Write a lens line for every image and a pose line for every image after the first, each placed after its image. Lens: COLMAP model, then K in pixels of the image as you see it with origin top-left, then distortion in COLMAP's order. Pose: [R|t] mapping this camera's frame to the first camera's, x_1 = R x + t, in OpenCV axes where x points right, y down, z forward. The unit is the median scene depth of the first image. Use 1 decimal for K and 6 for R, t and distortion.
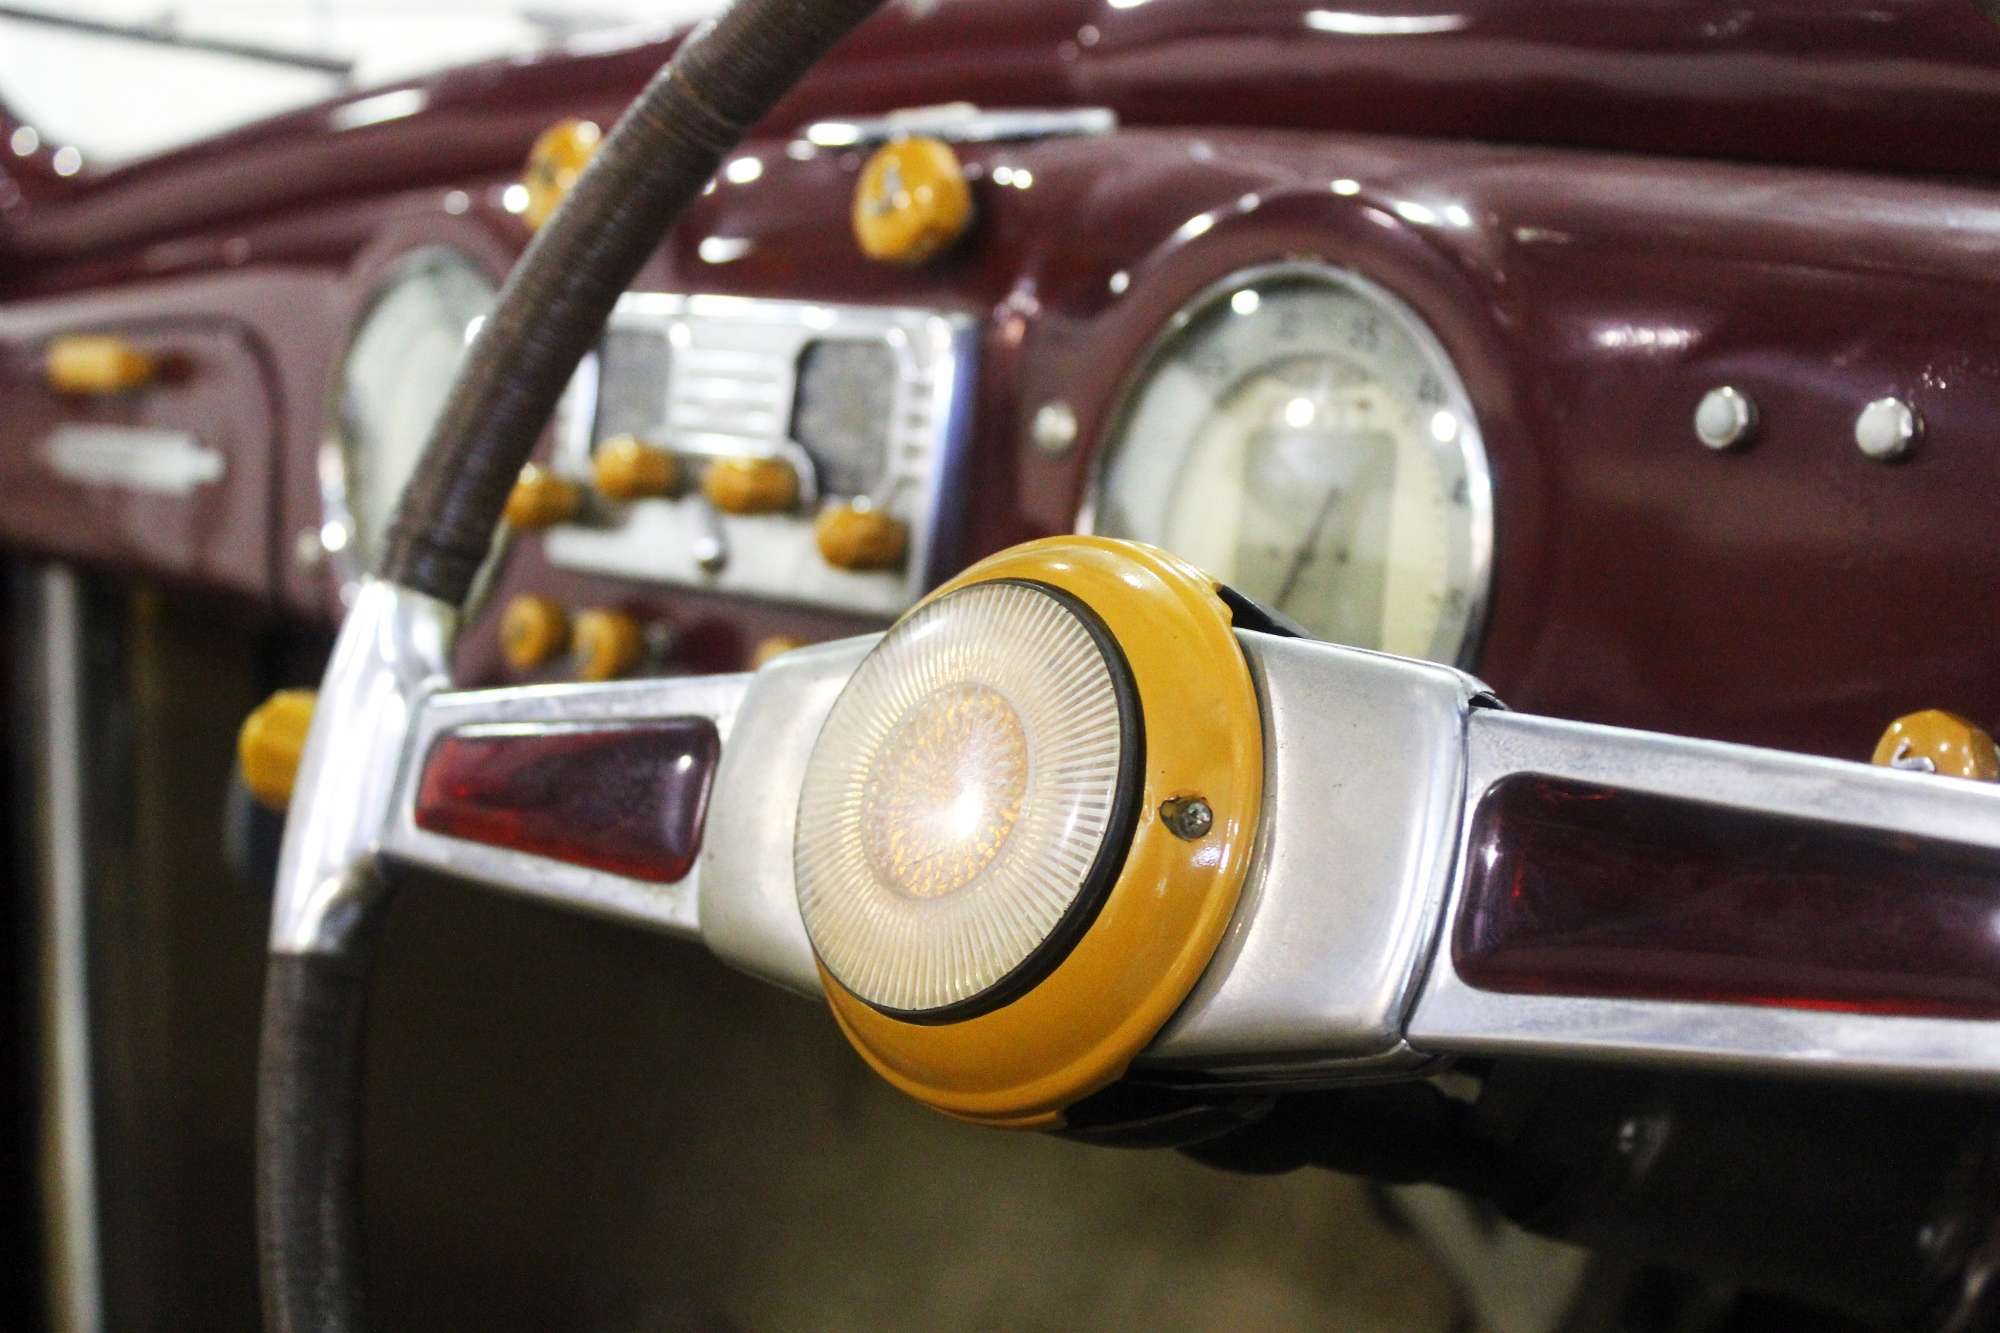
lens RADIAL K [[3101.1, 0, 1000.0], [0, 3101.1, 666.5], [0, 0, 1]] dist [0.002058, -0.231081]
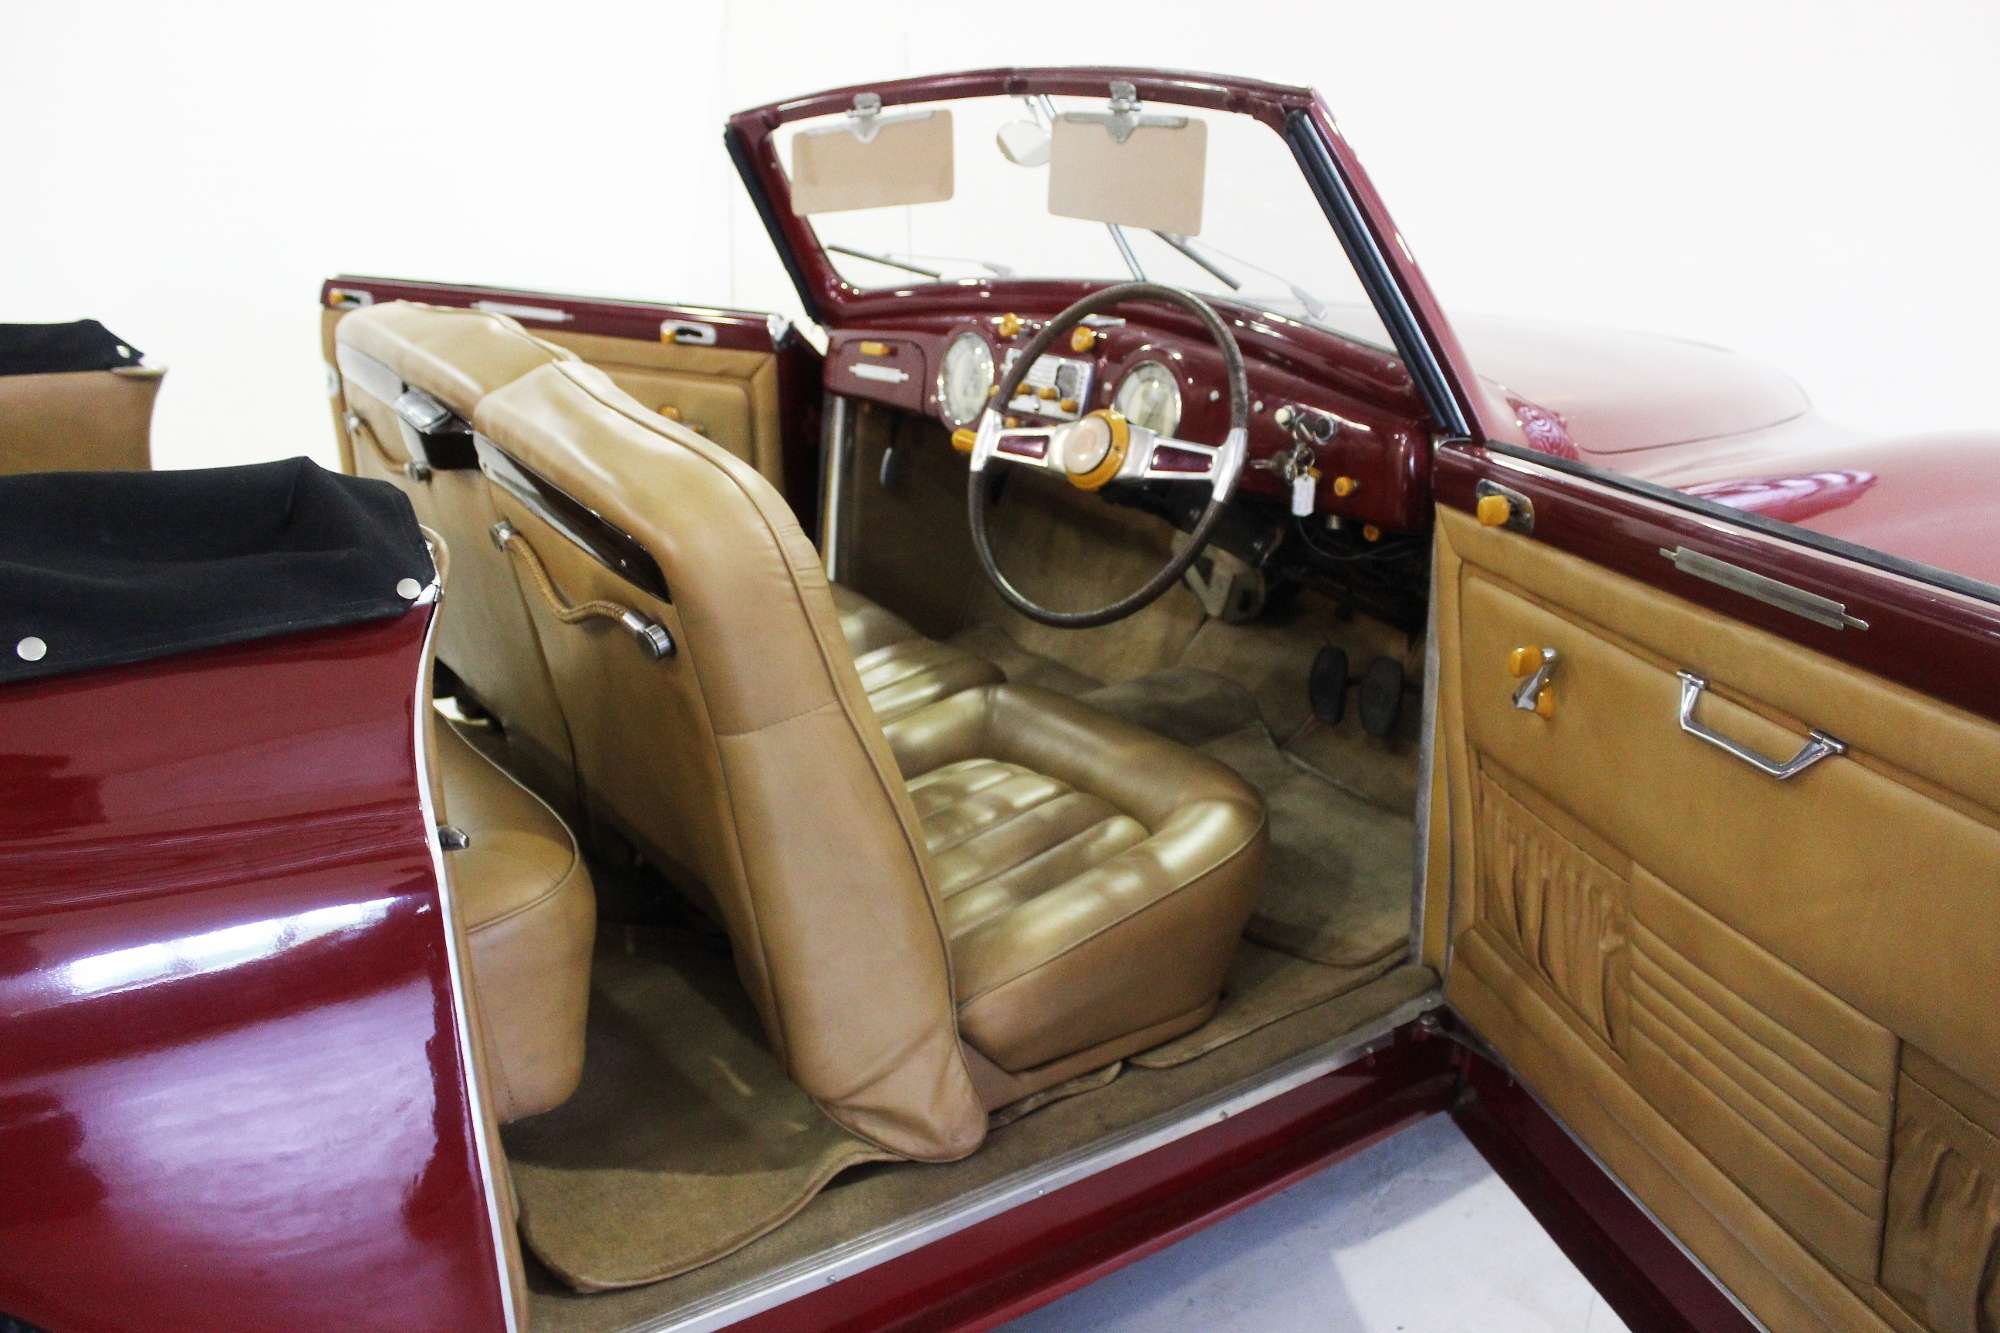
lens RADIAL K [[1695.5, 0, 1000.0], [0, 1695.5, 666.5], [0, 0, 1]] dist [-0.148740, 0.002071]
pose [[0.996742, 0.062527, -0.050950, 0.011384], [-0.055954, 0.991006, 0.121560, 0.057297], [0.058093, -0.118313, 0.991276, -1.989691]]
